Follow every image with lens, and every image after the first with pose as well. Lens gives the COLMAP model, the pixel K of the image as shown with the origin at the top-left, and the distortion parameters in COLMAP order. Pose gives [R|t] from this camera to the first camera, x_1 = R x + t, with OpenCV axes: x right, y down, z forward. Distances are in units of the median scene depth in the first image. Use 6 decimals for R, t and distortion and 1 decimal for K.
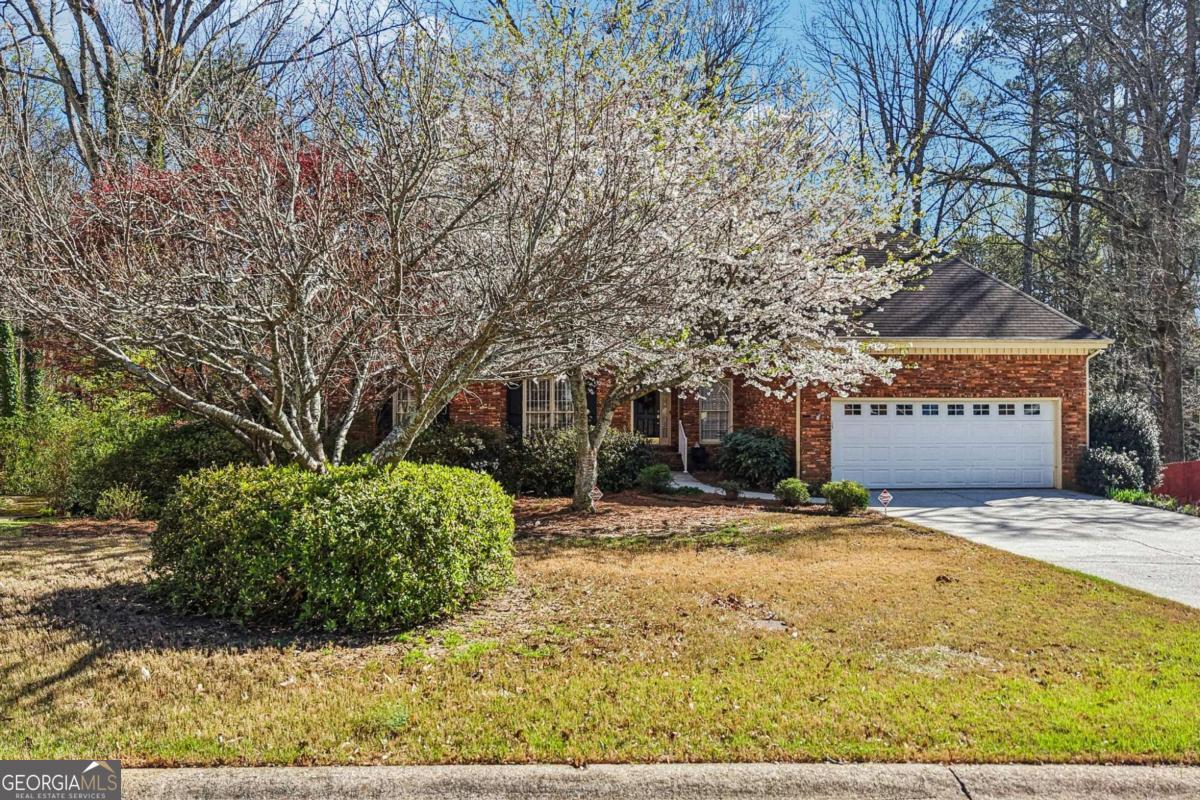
lens RADIAL K [[941.1, 0, 600.0], [0, 941.1, 400.0], [0, 0, 1]] dist [0.006068, 0.004299]
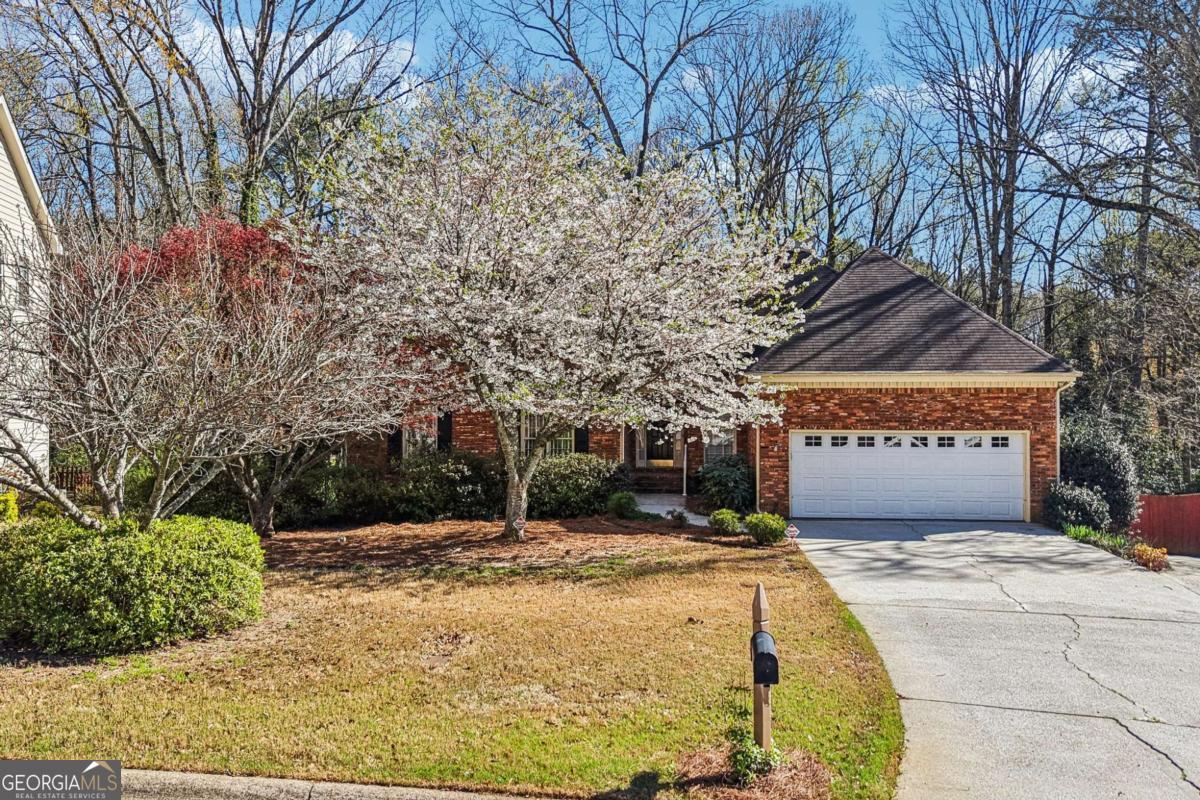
lens RADIAL K [[941.1, 0, 600.0], [0, 941.1, 400.0], [0, 0, 1]] dist [0.006068, 0.004299]
pose [[0.985283, 0.000540, -0.170929, 0.215525], [-0.000591, 1.000000, -0.000248, -0.034522], [0.170928, 0.000346, 0.985283, -0.056264]]
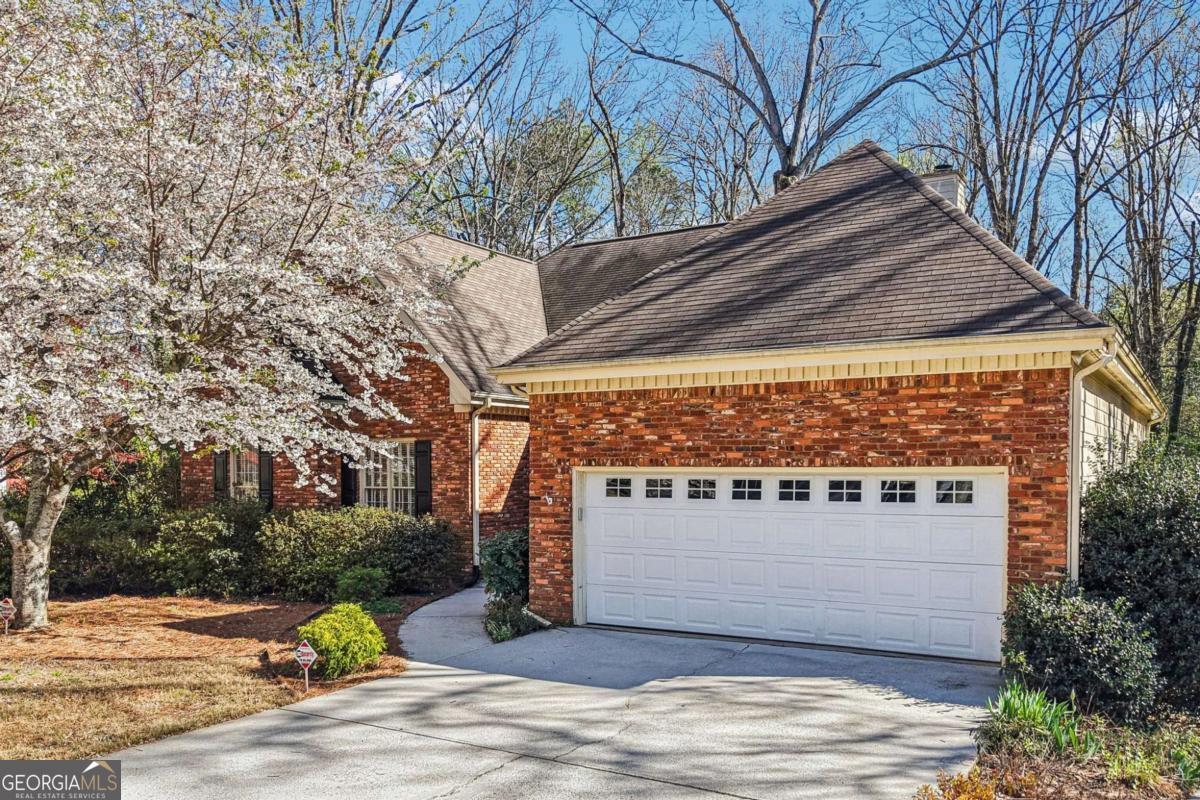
lens RADIAL K [[992.1, 0, 599.9], [0, 992.1, 503.7], [0, 0, 1]] dist [0.018507, -0.004938]
pose [[0.811667, 0.019944, -0.583780, 0.615165], [-0.002982, 0.999545, 0.030003, 0.001558], [0.584113, -0.022611, 0.811357, 0.506191]]
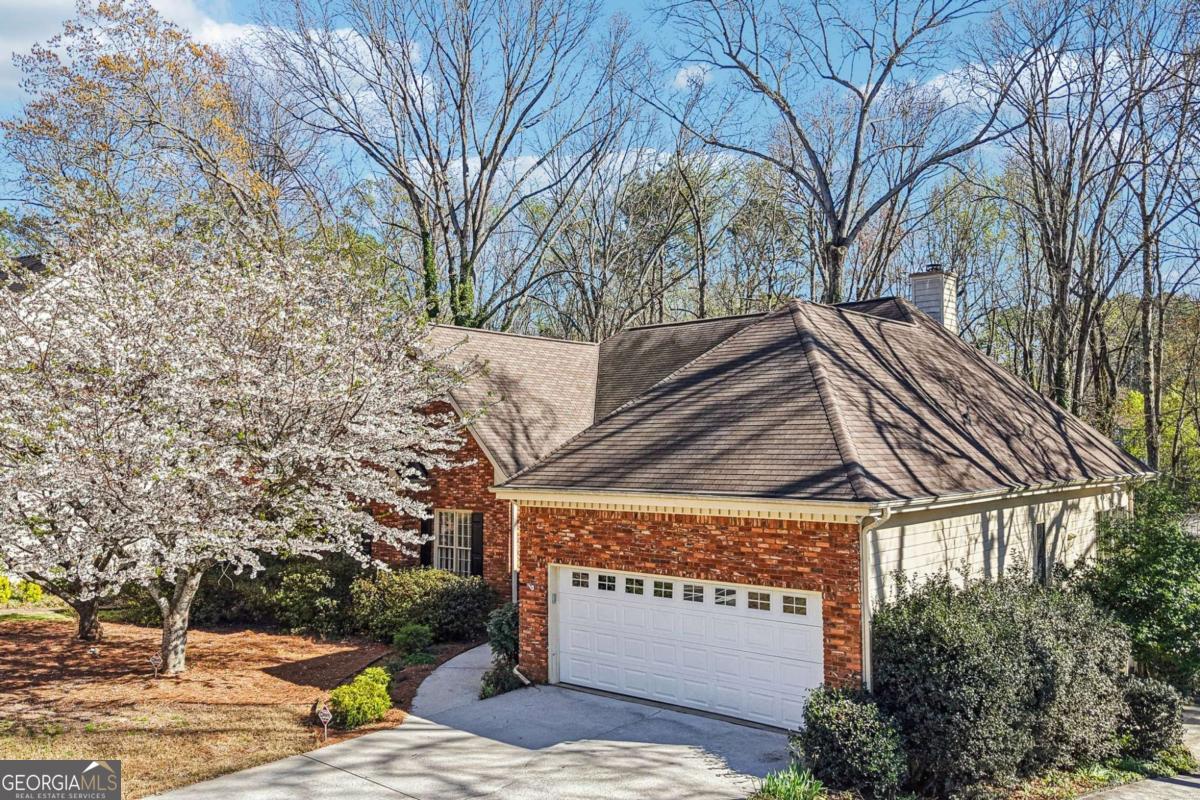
lens RADIAL K [[968.4, 0, 600.0], [0, 968.4, 400.0], [0, 0, 1]] dist [0.061234, -0.132607]
pose [[0.701350, -0.038698, -0.711765, 0.849960], [-0.003116, 0.998349, -0.057349, -0.090866], [0.712810, 0.042439, 0.700072, 0.456435]]
